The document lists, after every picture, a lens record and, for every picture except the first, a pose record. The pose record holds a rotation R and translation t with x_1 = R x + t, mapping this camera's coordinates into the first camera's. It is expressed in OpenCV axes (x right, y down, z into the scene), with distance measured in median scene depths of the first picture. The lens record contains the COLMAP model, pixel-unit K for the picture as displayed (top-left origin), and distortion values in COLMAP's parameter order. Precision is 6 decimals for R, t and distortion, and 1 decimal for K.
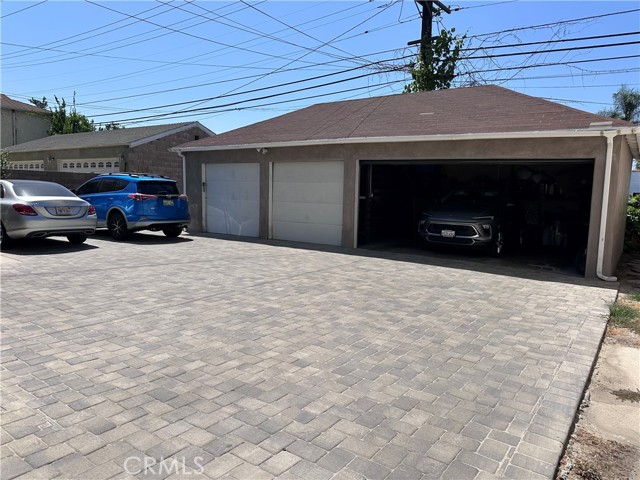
lens RADIAL K [[452.1, 0, 319.8], [0, 452.1, 249.3], [0, 0, 1]] dist [0.114828, -0.154542]
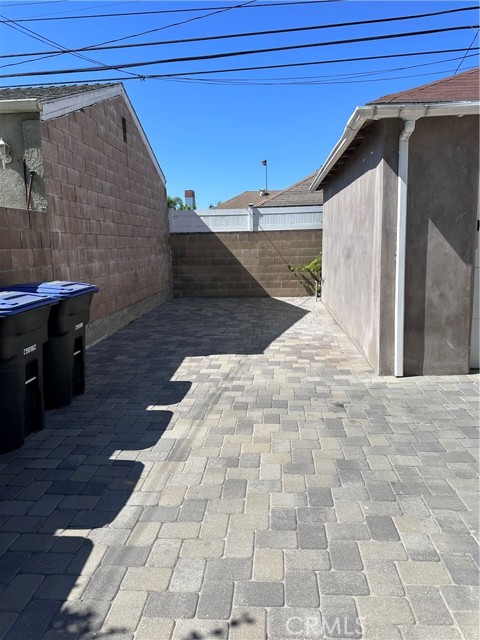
lens RADIAL K [[451.4, 0, 240.0], [0, 451.4, 320.0], [0, 0, 1]] dist [0.108803, -0.153777]
pose [[0.849694, -0.139979, 0.508356, -0.658313], [0.114017, 0.990085, 0.082051, -0.140874], [-0.514801, -0.011757, 0.857229, 0.933253]]
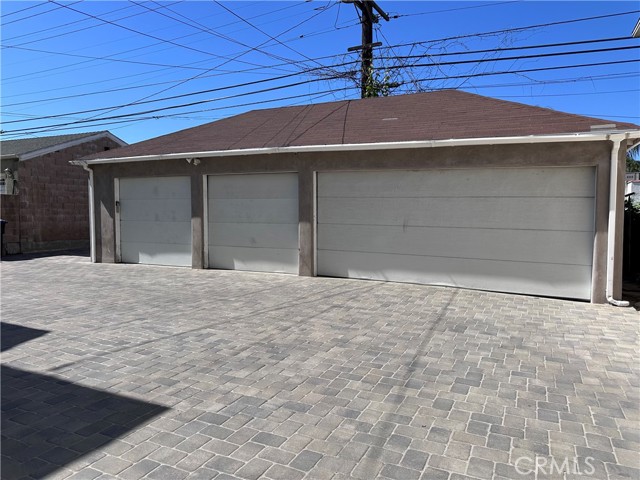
lens RADIAL K [[451.4, 0, 320.0], [0, 451.4, 240.0], [0, 0, 1]] dist [0.108803, -0.153777]
pose [[0.984329, -0.033150, 0.173196, -0.050925], [0.042814, 0.997710, -0.052361, -0.023500], [-0.171064, 0.058956, 0.983494, 0.166406]]
